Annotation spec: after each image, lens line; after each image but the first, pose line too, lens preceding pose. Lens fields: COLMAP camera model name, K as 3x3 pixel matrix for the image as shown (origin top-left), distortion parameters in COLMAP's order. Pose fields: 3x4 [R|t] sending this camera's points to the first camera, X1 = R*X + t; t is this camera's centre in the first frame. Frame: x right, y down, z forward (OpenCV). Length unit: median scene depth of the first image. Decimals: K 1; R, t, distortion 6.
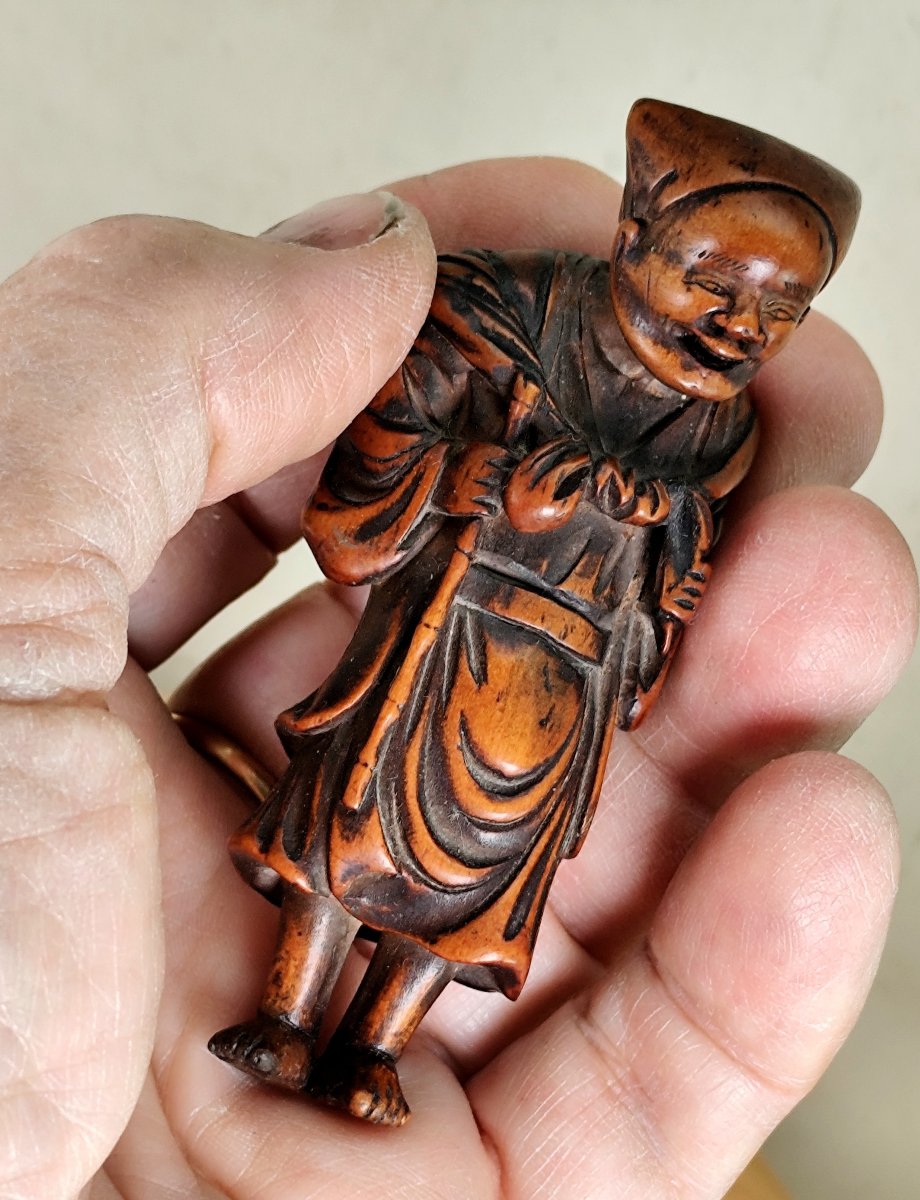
lens RADIAL K [[3465.4, 0, 460.0], [0, 3465.4, 600.1], [0, 0, 1]] dist [0.093443, 0.000000]
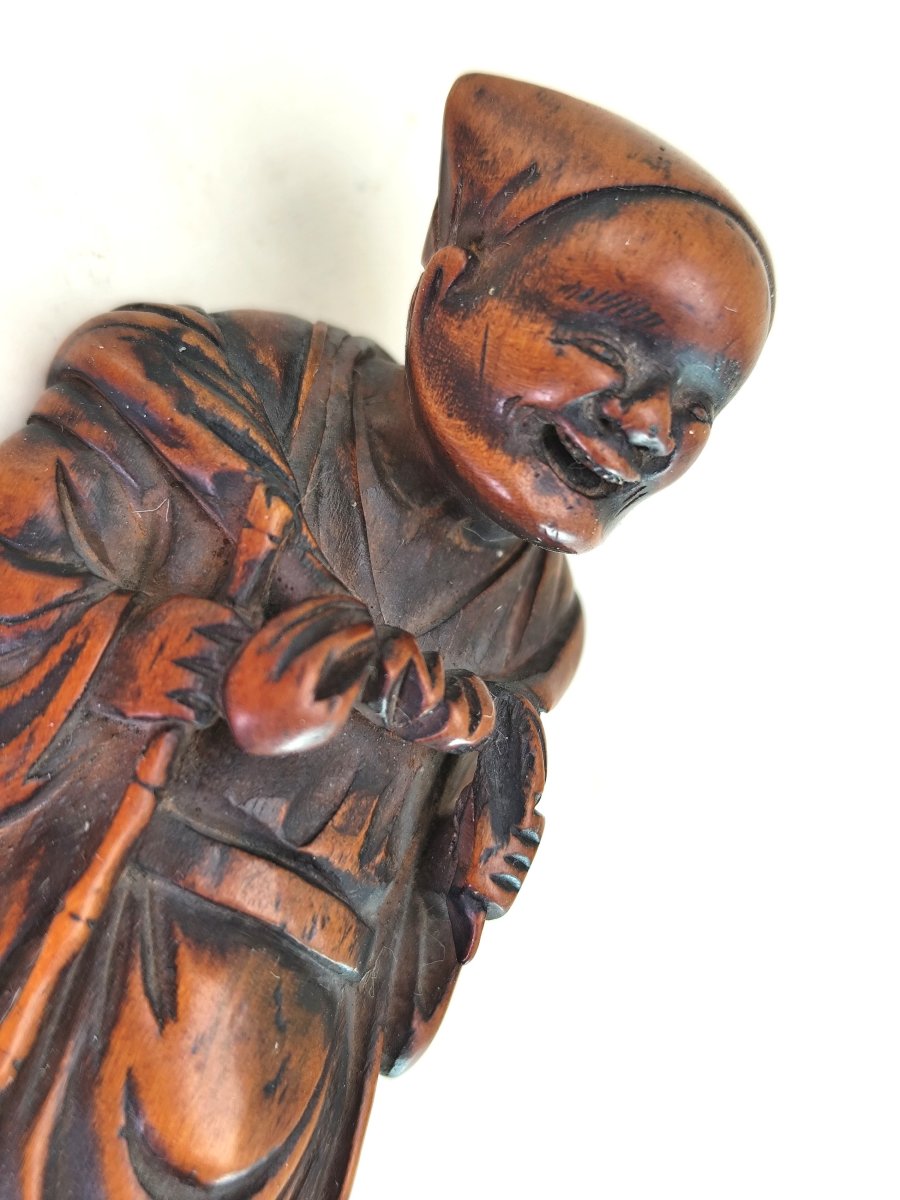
lens RADIAL K [[1747.7, 0, 449.4], [0, 1747.7, 600.9], [0, 0, 1]] dist [-0.029086, 0.000000]
pose [[0.979624, 0.054879, 0.193198, -0.007231], [-0.034094, 0.993423, -0.109310, -0.014305], [-0.197926, 0.100496, 0.975052, 0.704432]]
